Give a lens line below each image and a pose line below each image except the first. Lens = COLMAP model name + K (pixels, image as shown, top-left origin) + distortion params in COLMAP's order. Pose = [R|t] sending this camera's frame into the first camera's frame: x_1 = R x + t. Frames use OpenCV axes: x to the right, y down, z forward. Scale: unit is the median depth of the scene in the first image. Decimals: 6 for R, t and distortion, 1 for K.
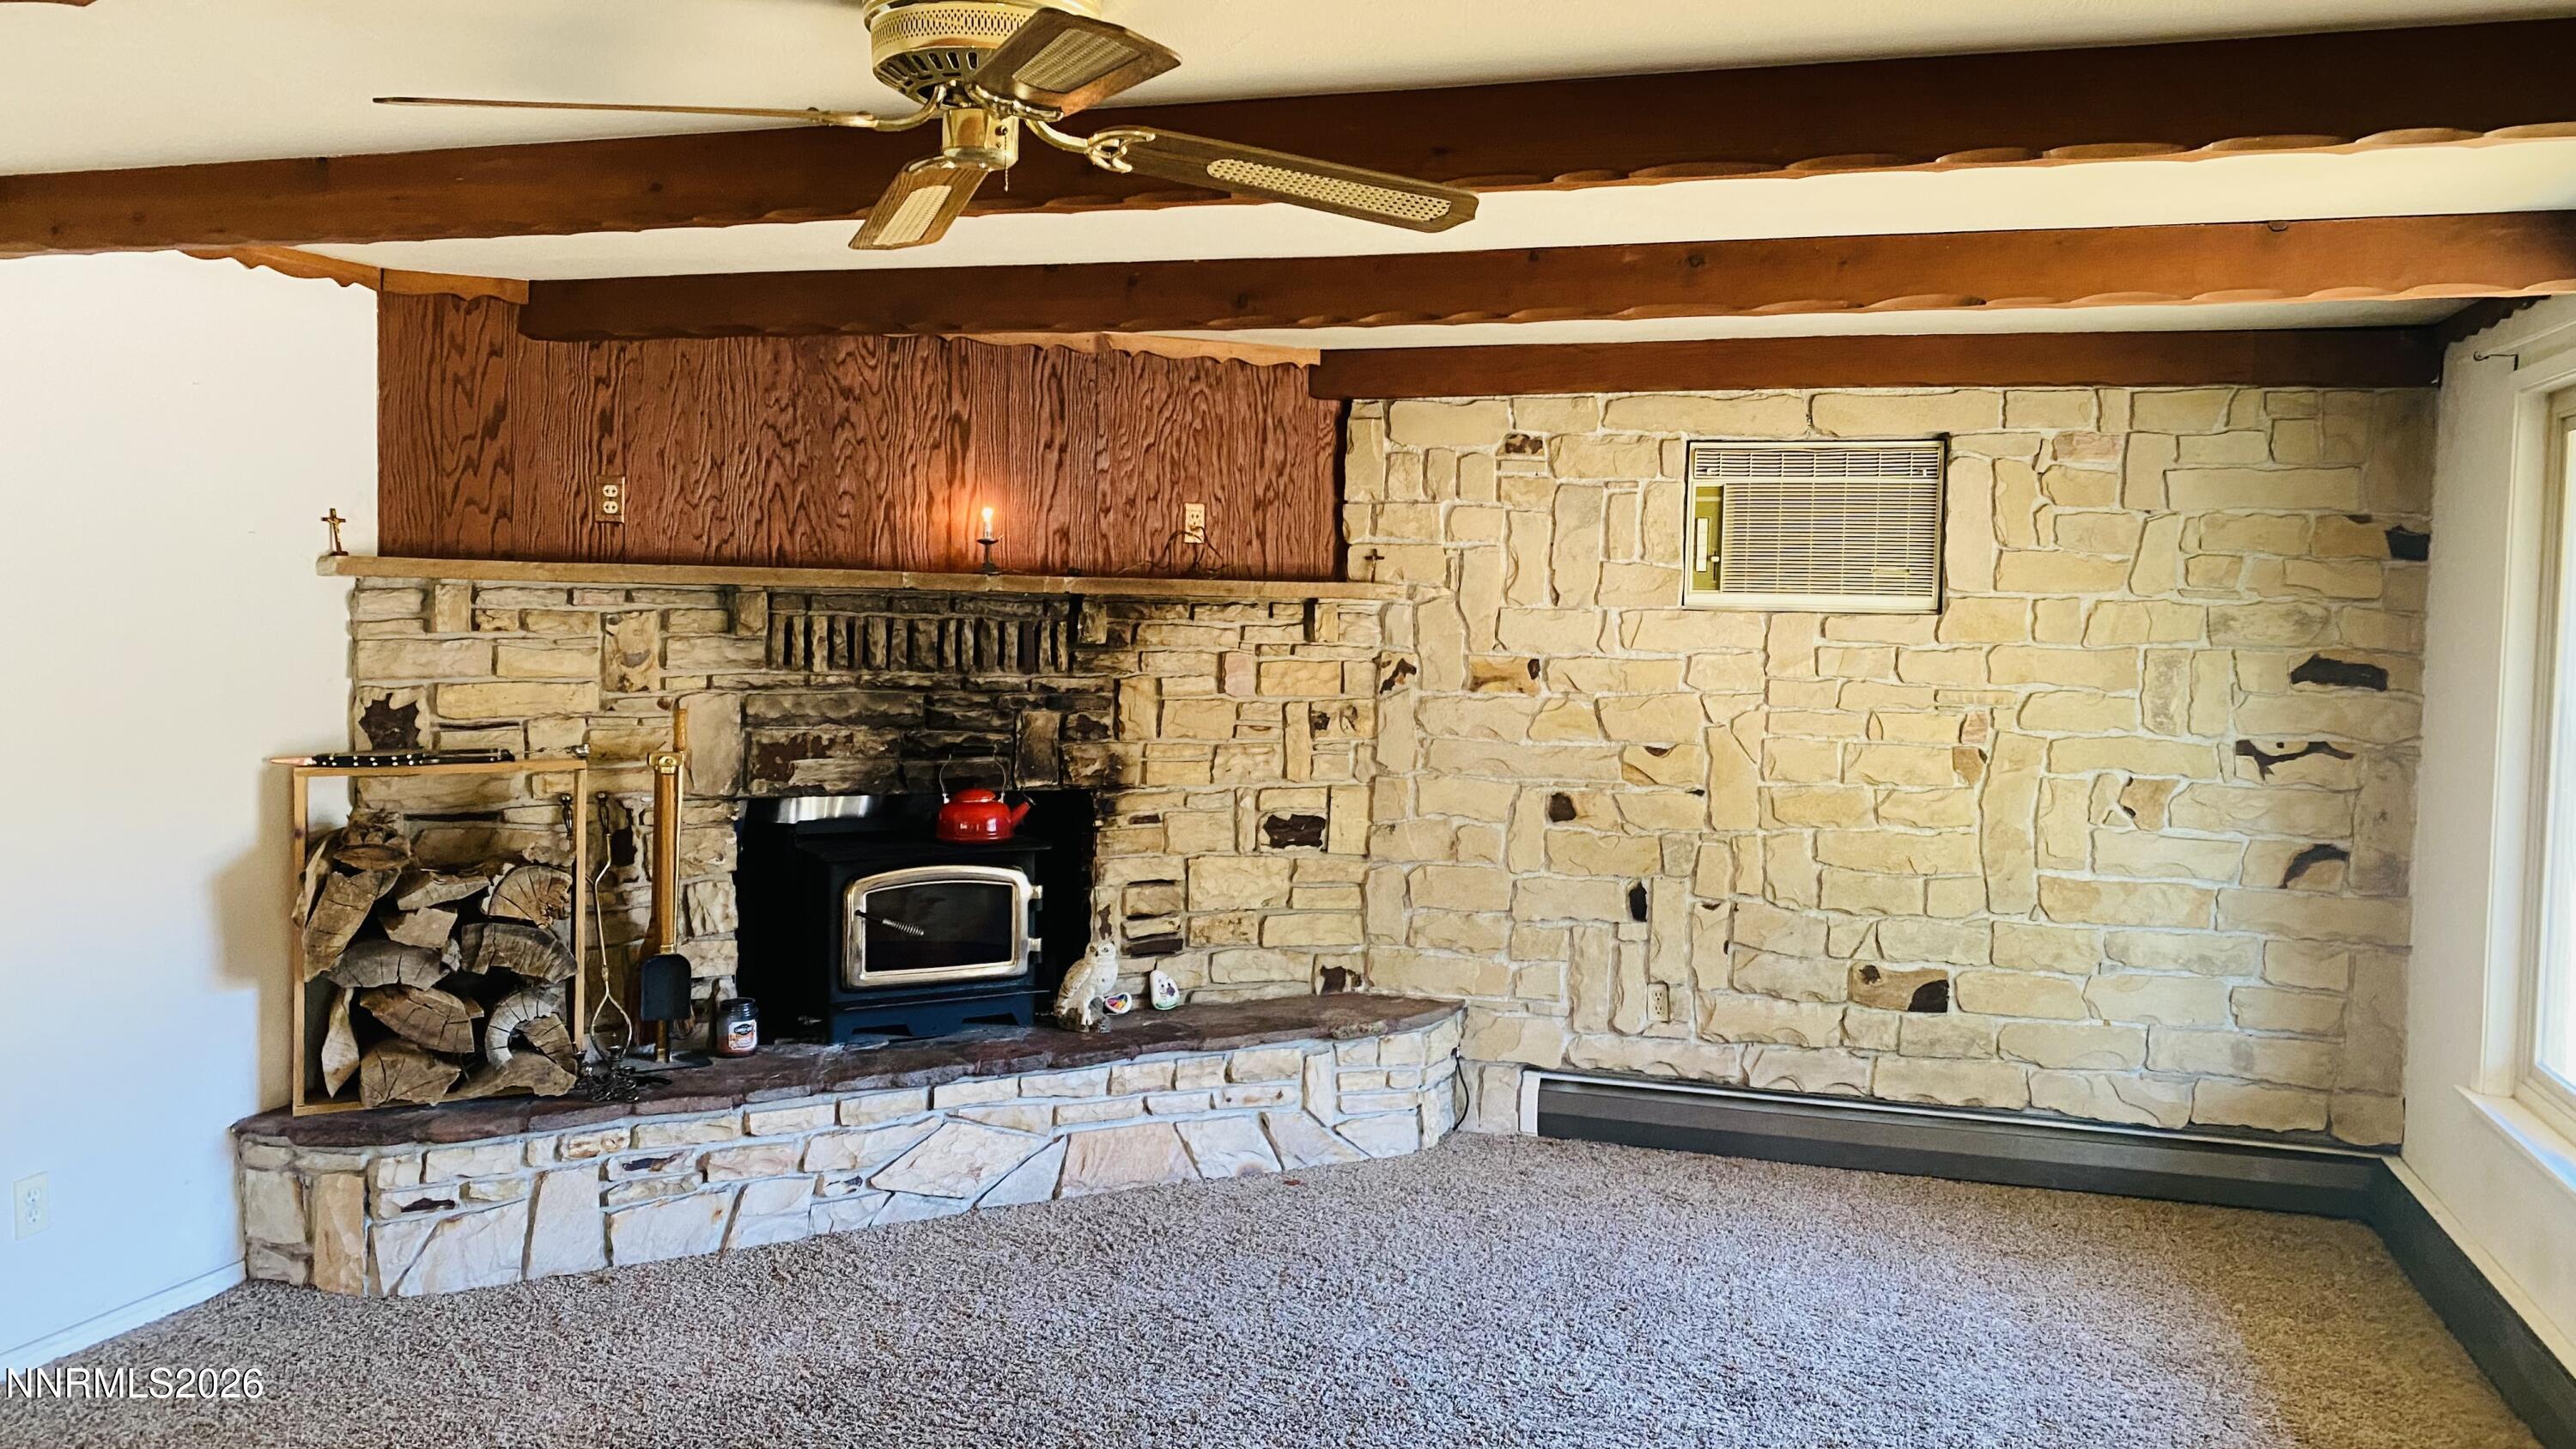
lens RADIAL K [[1972.5, 0, 1275.7], [0, 1972.5, 700.2], [0, 0, 1]] dist [0.118330, -0.194615]
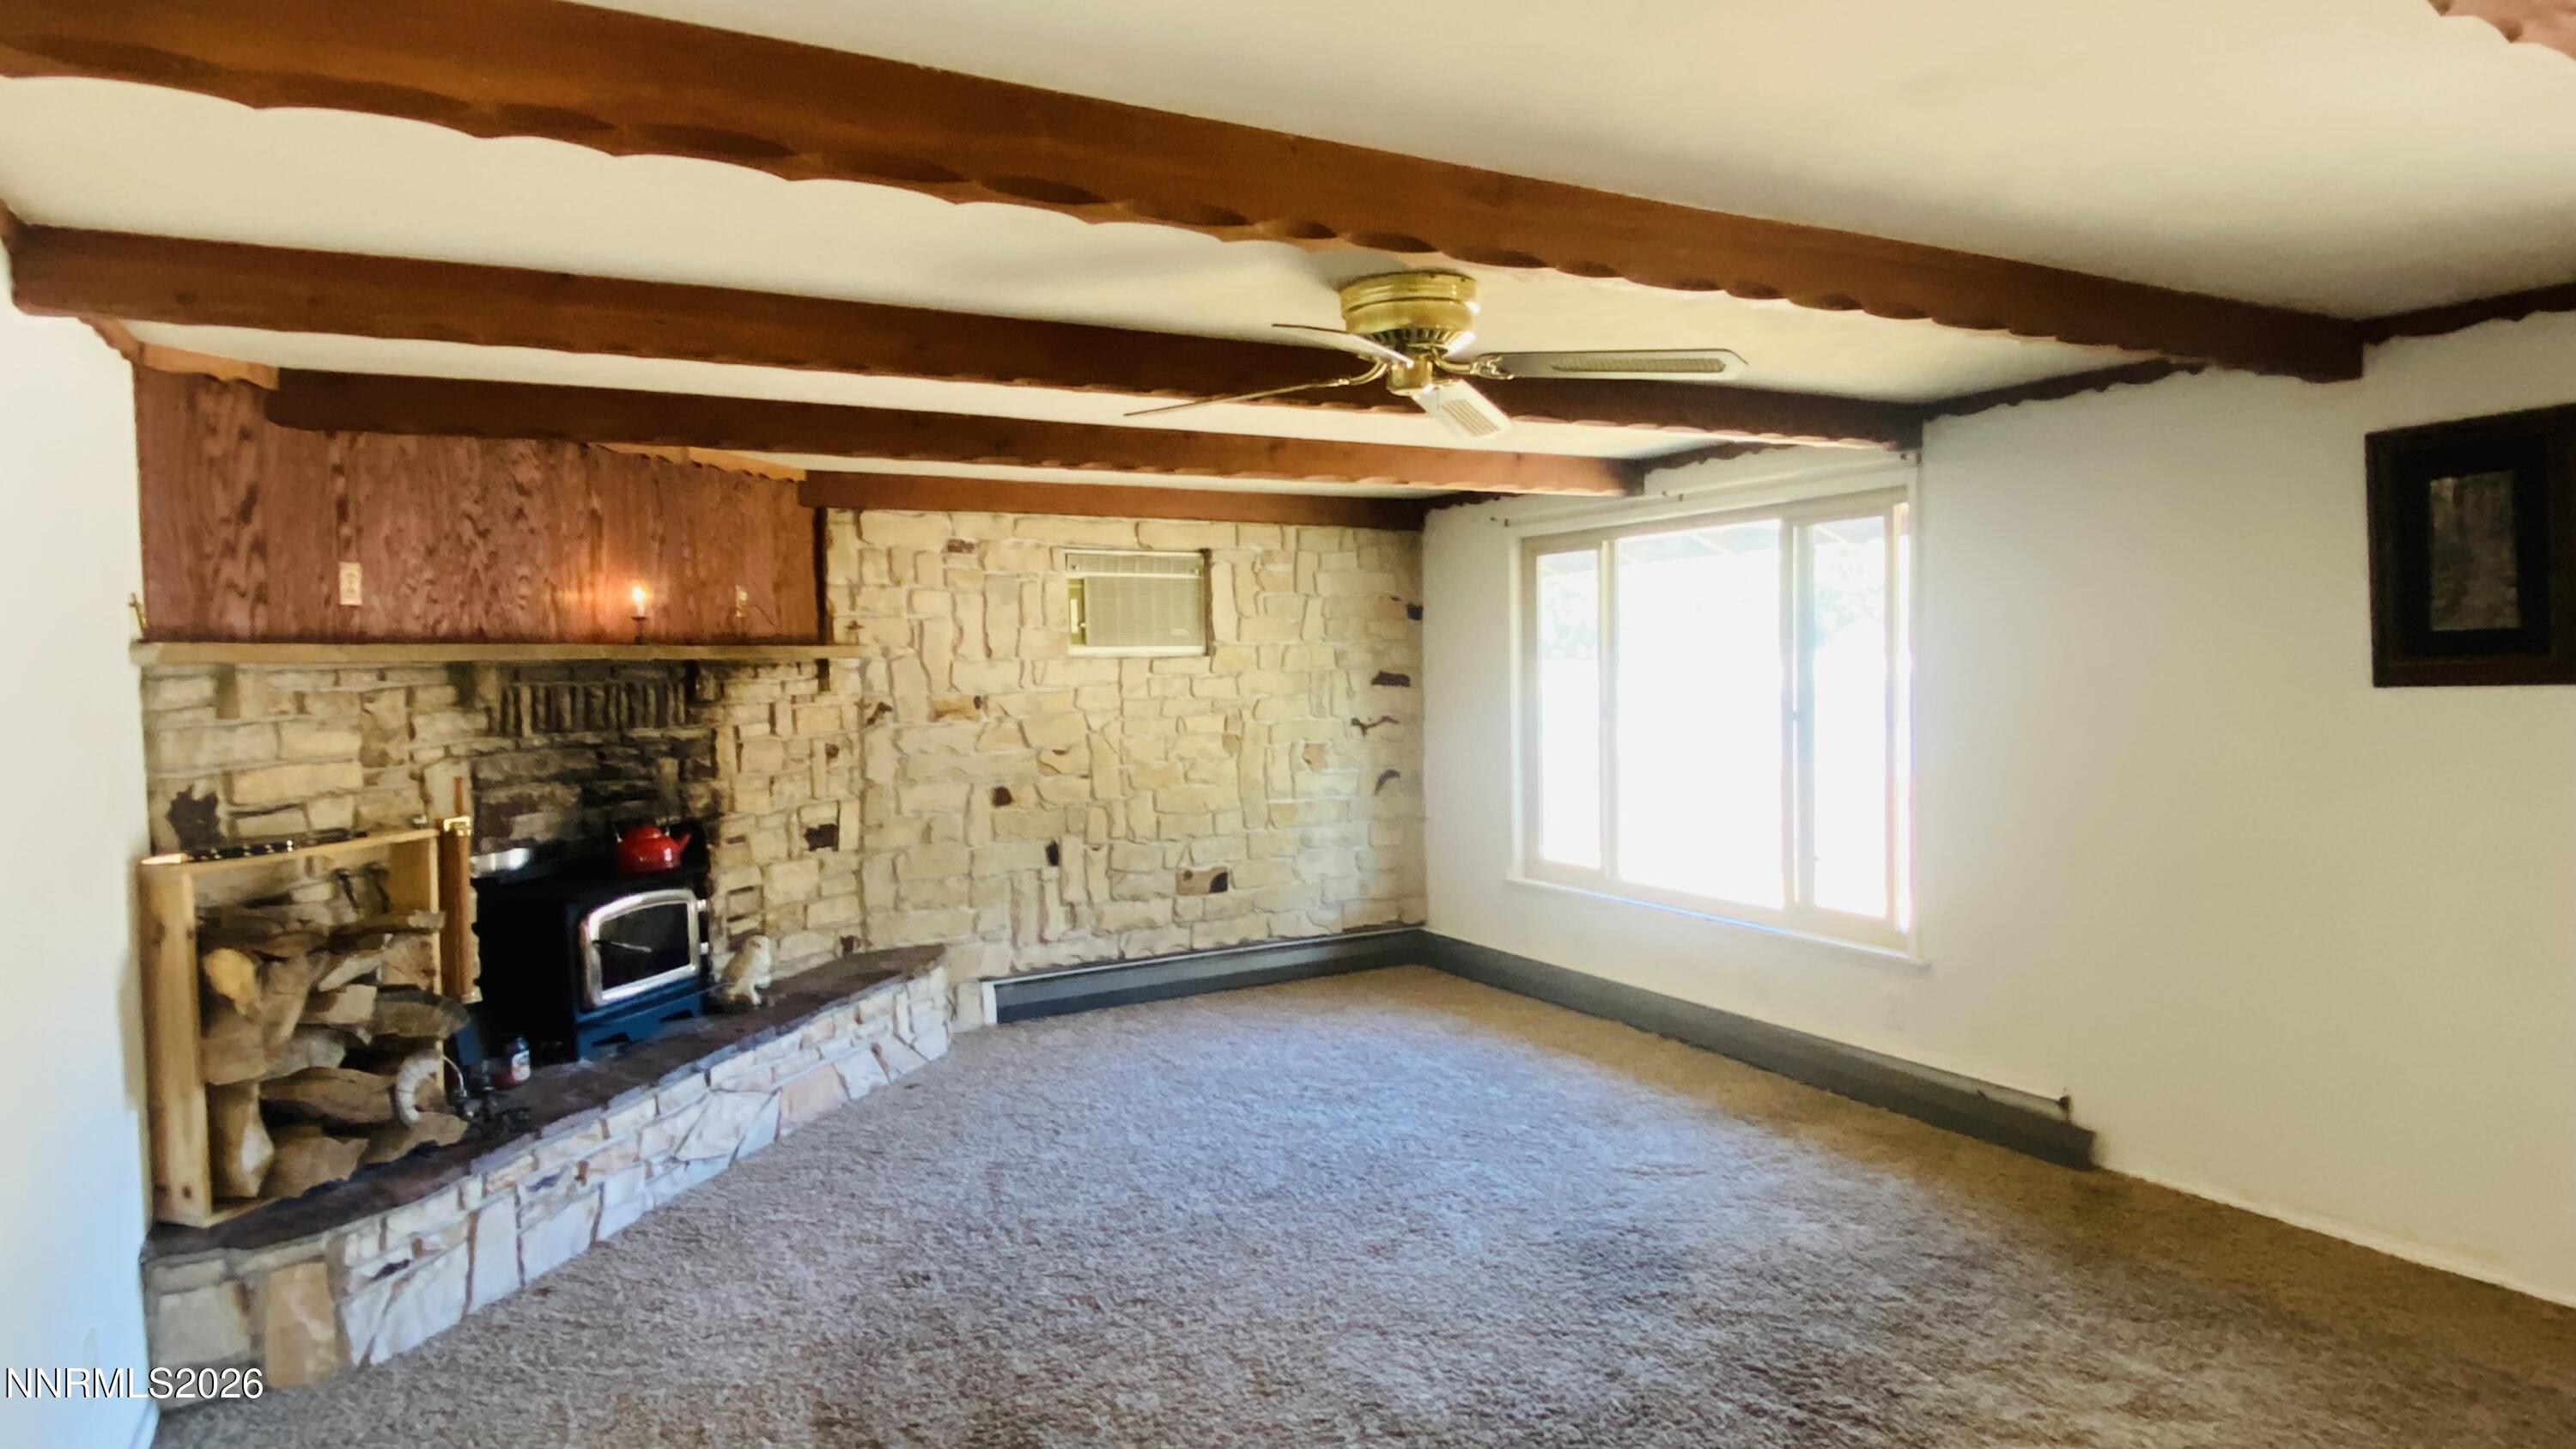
lens RADIAL K [[1505.6, 0, 1288.0], [0, 1505.6, 724.5], [0, 0, 1]] dist [0.002146, -0.002139]
pose [[0.662849, -0.064690, 0.745953, -0.571651], [0.069148, 0.997292, 0.025042, -0.012591], [-0.745553, 0.034982, 0.665528, 0.111148]]
